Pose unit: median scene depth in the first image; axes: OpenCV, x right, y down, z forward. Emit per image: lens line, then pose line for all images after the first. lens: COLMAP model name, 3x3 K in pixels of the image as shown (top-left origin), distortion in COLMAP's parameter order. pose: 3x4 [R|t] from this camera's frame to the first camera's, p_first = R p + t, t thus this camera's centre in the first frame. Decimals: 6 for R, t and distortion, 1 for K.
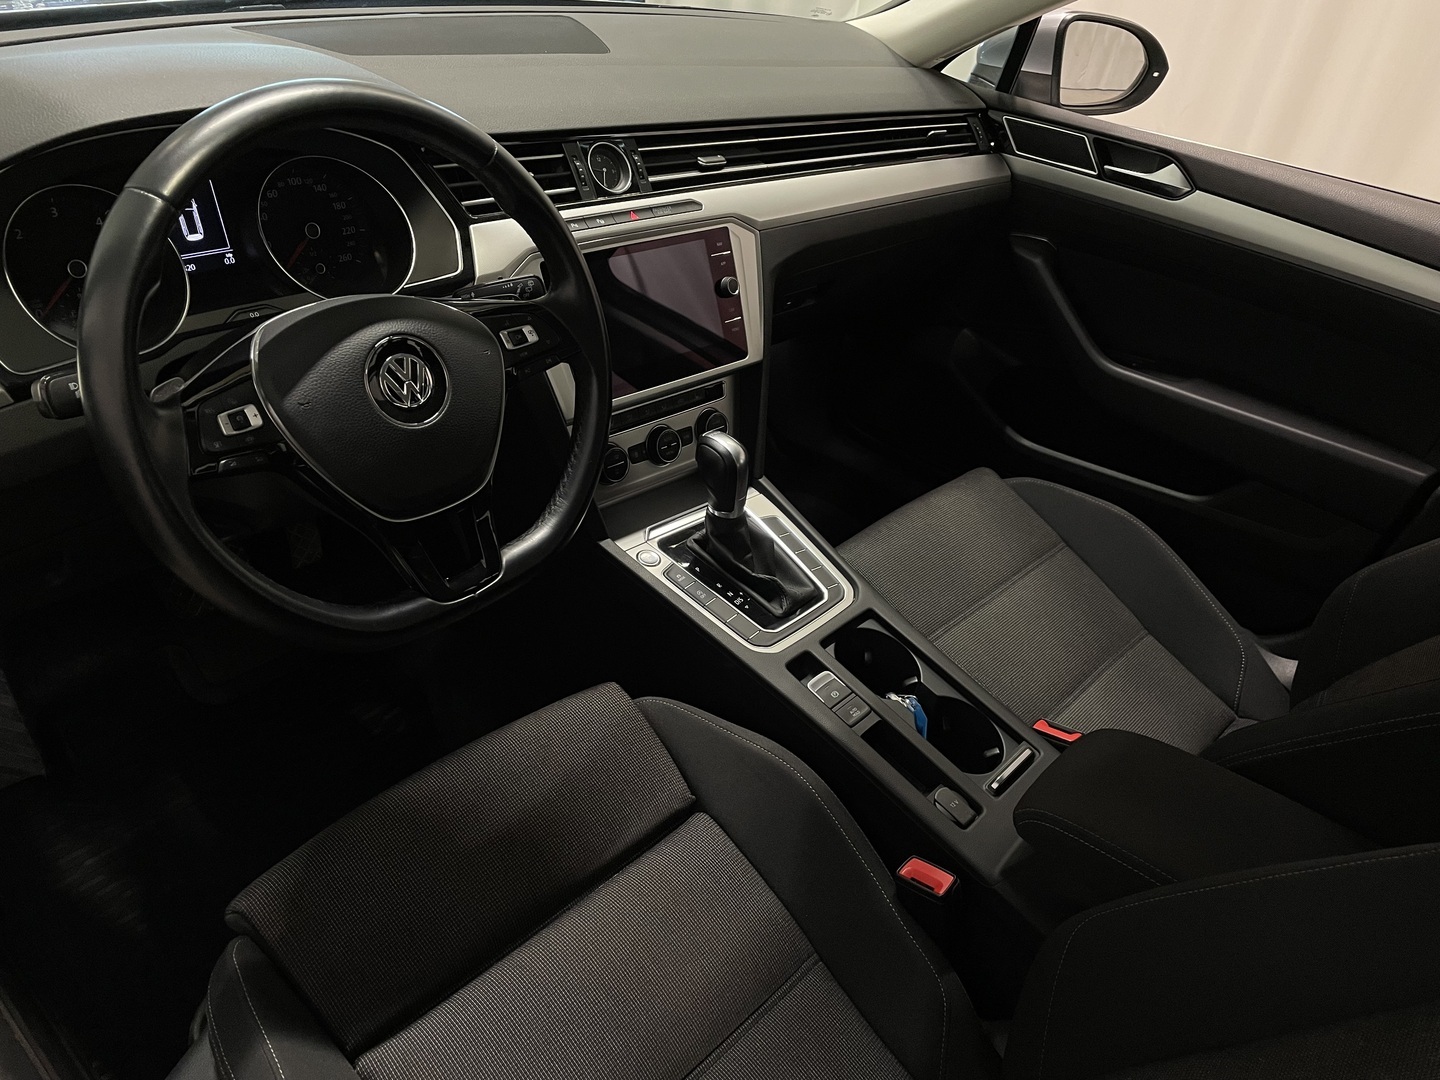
lens RADIAL K [[1105.7, 0, 720.0], [0, 1105.7, 540.0], [0, 0, 1]] dist [0.077516, -0.124578]
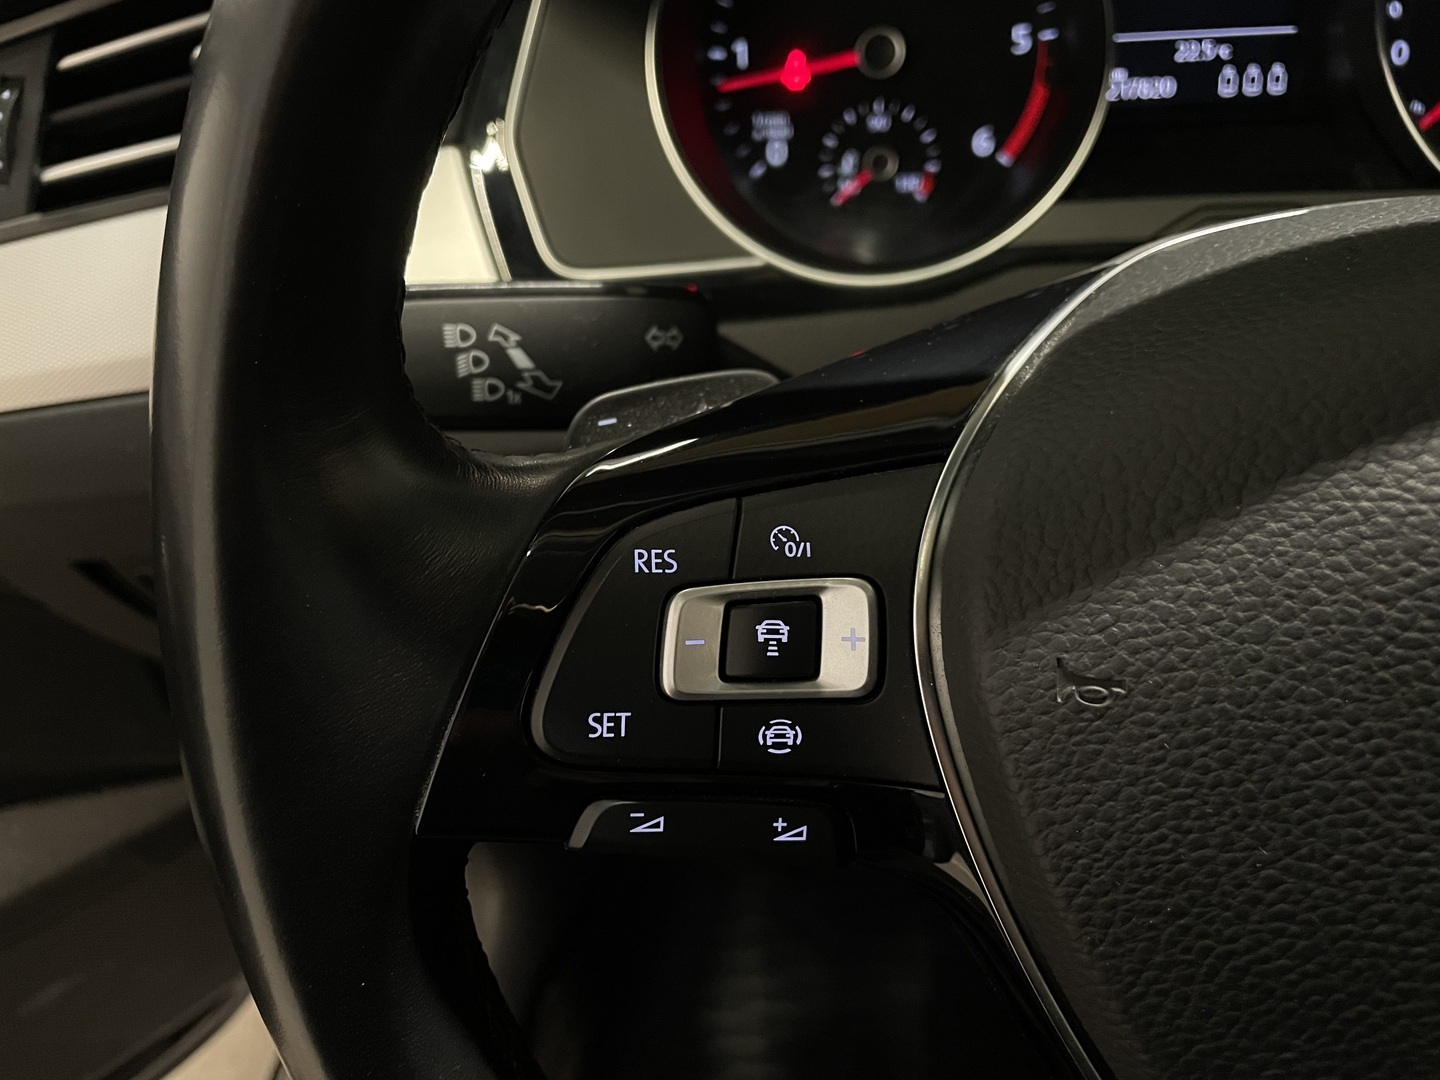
lens RADIAL K [[1081.8, 0, 711.4], [0, 1081.8, 535.6], [0, 0, 1]] dist [0.080535, -0.112586]
pose [[0.579331, 0.342165, -0.739797, -0.179381], [-0.333676, 0.927643, 0.167746, -0.099330], [0.743664, 0.149672, 0.651584, 0.532132]]
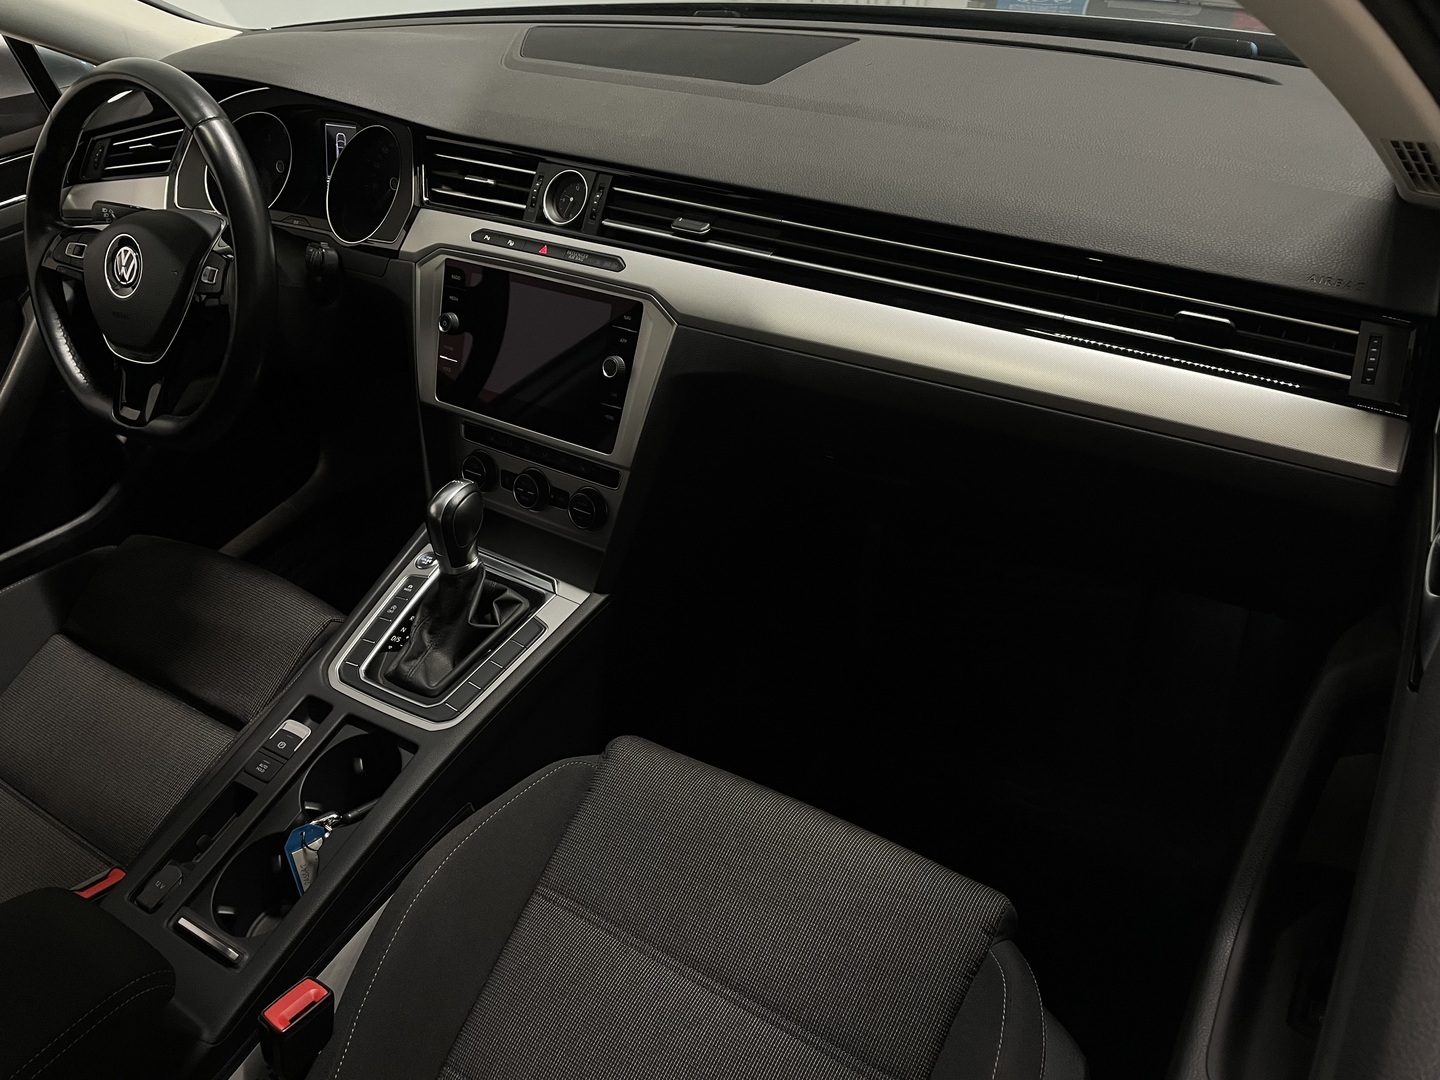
lens RADIAL K [[1081.8, 0, 711.4], [0, 1081.8, 535.6], [0, 0, 1]] dist [0.080535, -0.112586]
pose [[0.157353, 0.460680, -0.873507, 0.847366], [-0.448102, 0.821531, 0.352549, -0.476295], [0.880025, 0.335946, 0.335702, 0.891321]]
